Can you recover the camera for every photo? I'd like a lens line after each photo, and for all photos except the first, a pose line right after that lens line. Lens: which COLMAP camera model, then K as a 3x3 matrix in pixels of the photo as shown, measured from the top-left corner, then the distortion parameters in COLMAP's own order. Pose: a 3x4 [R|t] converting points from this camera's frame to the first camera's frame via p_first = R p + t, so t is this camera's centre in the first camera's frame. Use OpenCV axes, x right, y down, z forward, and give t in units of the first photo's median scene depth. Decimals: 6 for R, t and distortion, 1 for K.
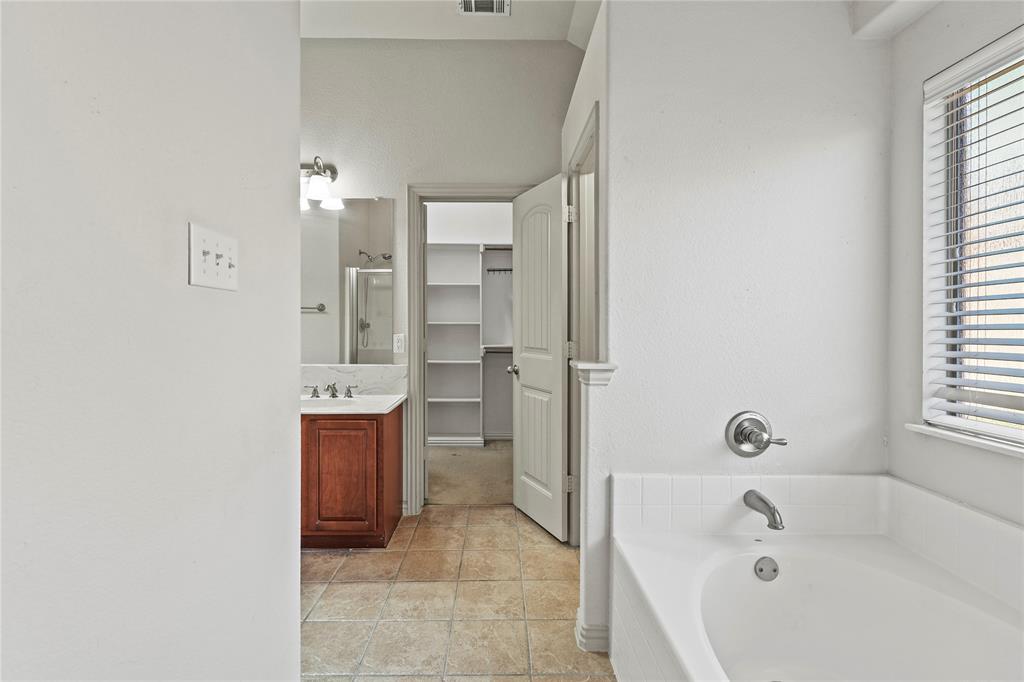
lens RADIAL K [[479.4, 0, 508.9], [0, 479.4, 329.2], [0, 0, 1]] dist [0.002446, 0.000216]
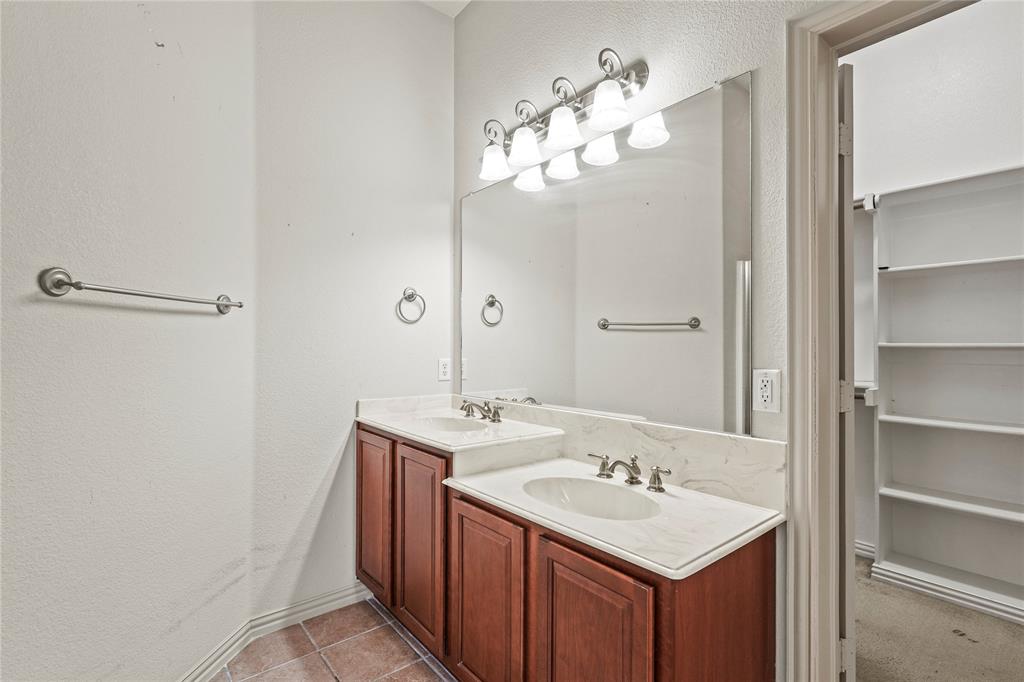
lens RADIAL K [[474.7, 0, 508.7], [0, 474.7, 343.8], [0, 0, 1]] dist [-0.000472, -0.000167]
pose [[0.618030, -0.005928, -0.786132, -0.033073], [-0.009137, 0.999850, -0.014723, -0.004234], [0.786102, 0.016282, 0.617883, 0.546180]]
